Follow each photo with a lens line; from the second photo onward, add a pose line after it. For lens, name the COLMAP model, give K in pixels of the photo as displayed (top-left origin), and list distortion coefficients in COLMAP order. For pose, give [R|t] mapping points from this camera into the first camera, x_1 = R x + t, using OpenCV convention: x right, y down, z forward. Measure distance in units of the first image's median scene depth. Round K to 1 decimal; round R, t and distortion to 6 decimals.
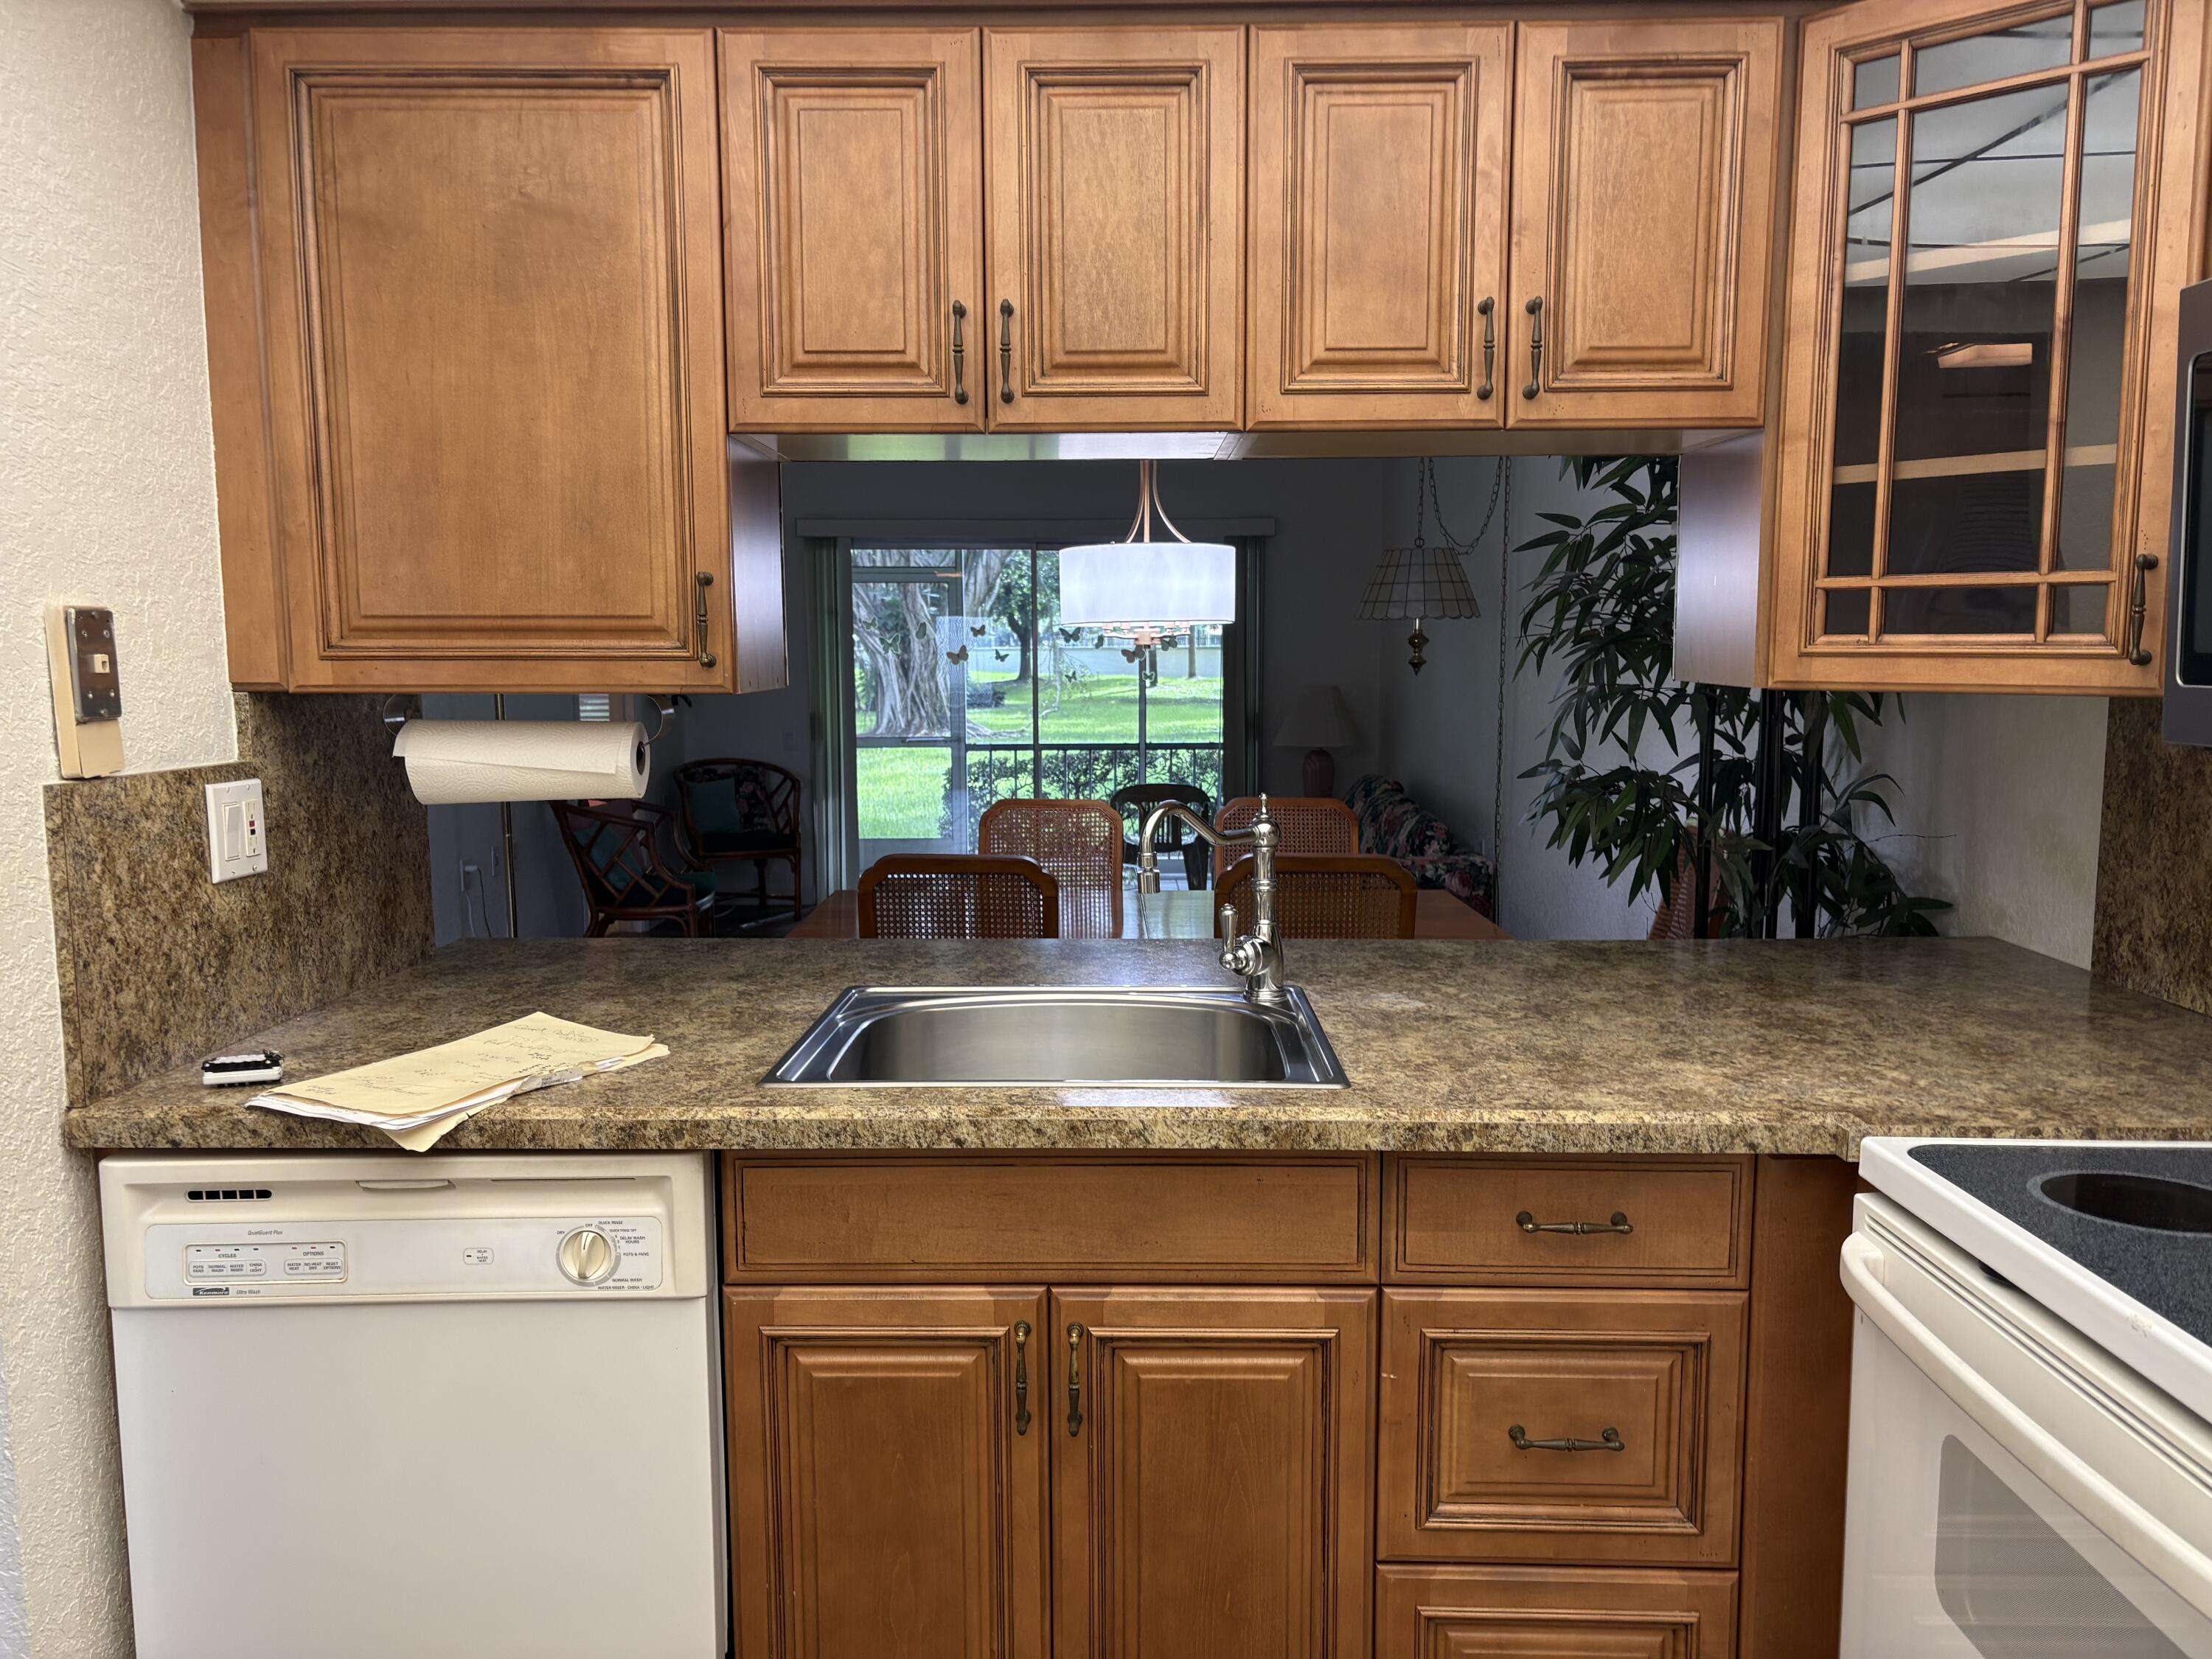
lens RADIAL K [[1677.8, 0, 1100.0], [0, 1677.8, 834.5], [0, 0, 1]] dist [0.037157, -0.044105]
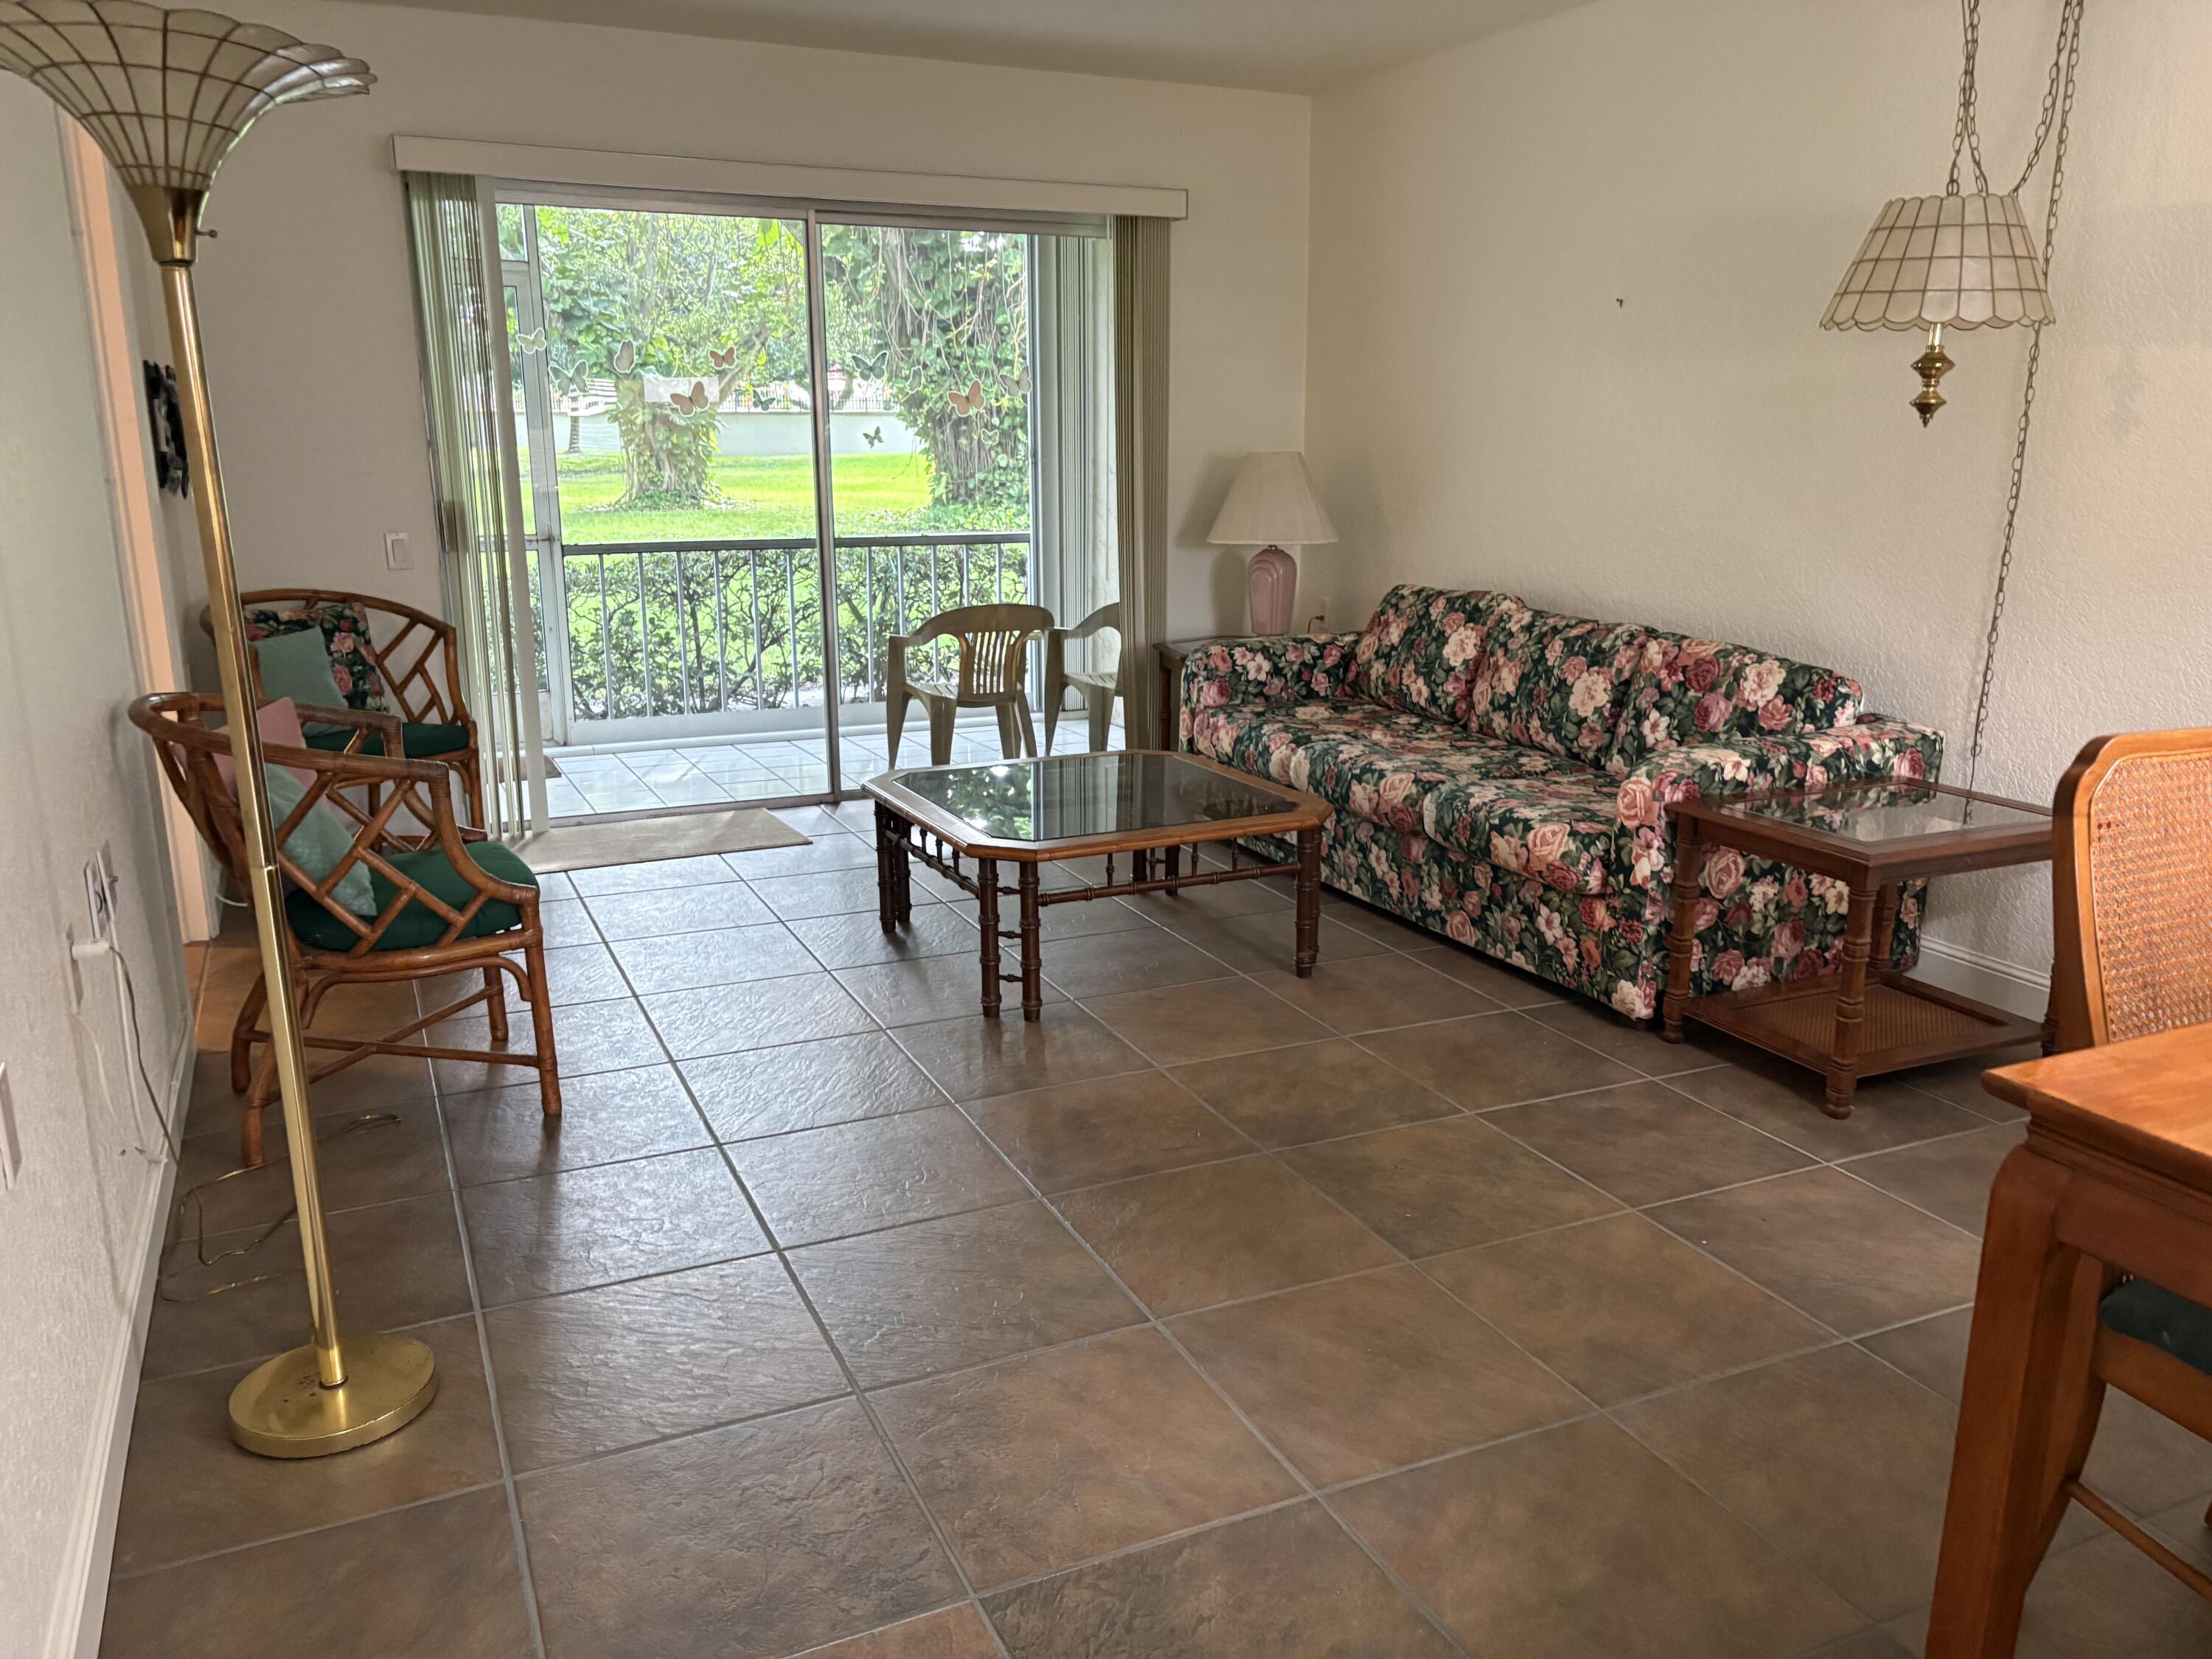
lens RADIAL K [[1675.0, 0, 1112.9], [0, 1675.0, 841.8], [0, 0, 1]] dist [0.041306, -0.049535]
pose [[0.901884, -0.099474, 0.420369, -1.080243], [0.041795, 0.988654, 0.144281, -0.159259], [-0.429952, -0.112556, 0.895808, 1.906884]]
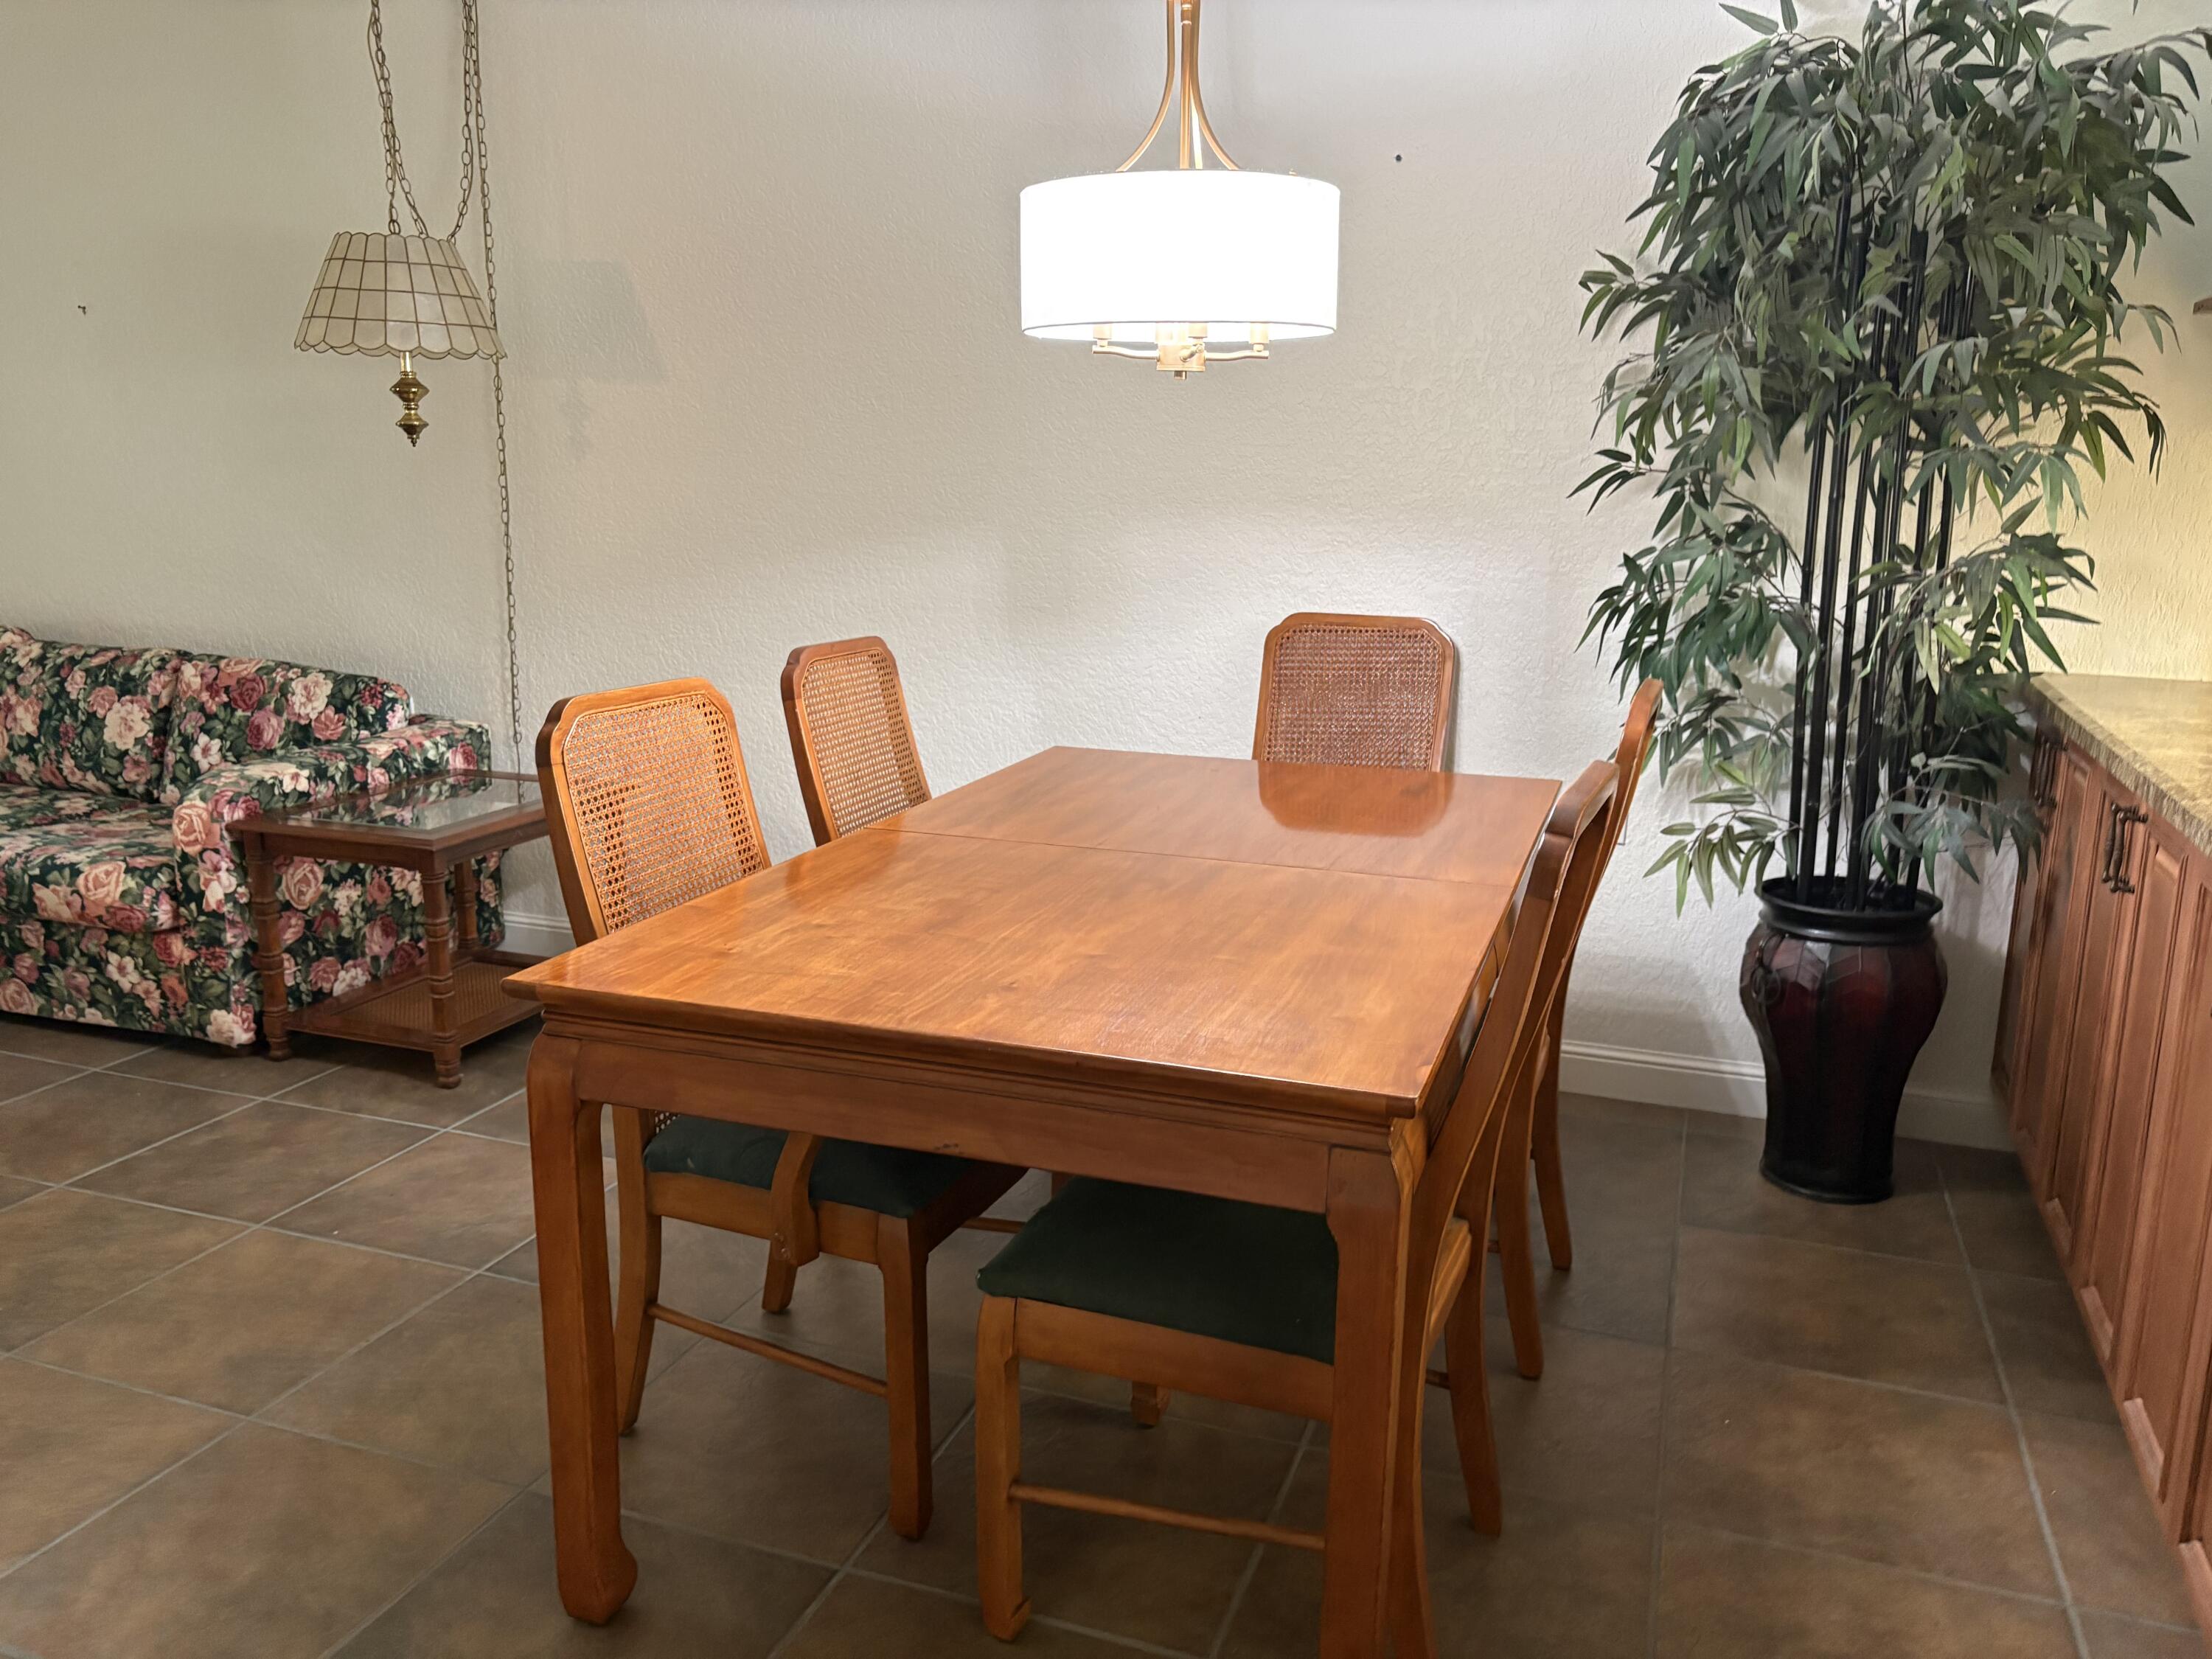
lens RADIAL K [[1675.0, 0, 1112.9], [0, 1675.0, 841.8], [0, 0, 1]] dist [0.041306, -0.049535]
pose [[0.321605, -0.204754, 0.924471, -1.137936], [0.088952, 0.978555, 0.185788, -0.142406], [-0.942687, 0.022483, 0.332921, 1.787749]]
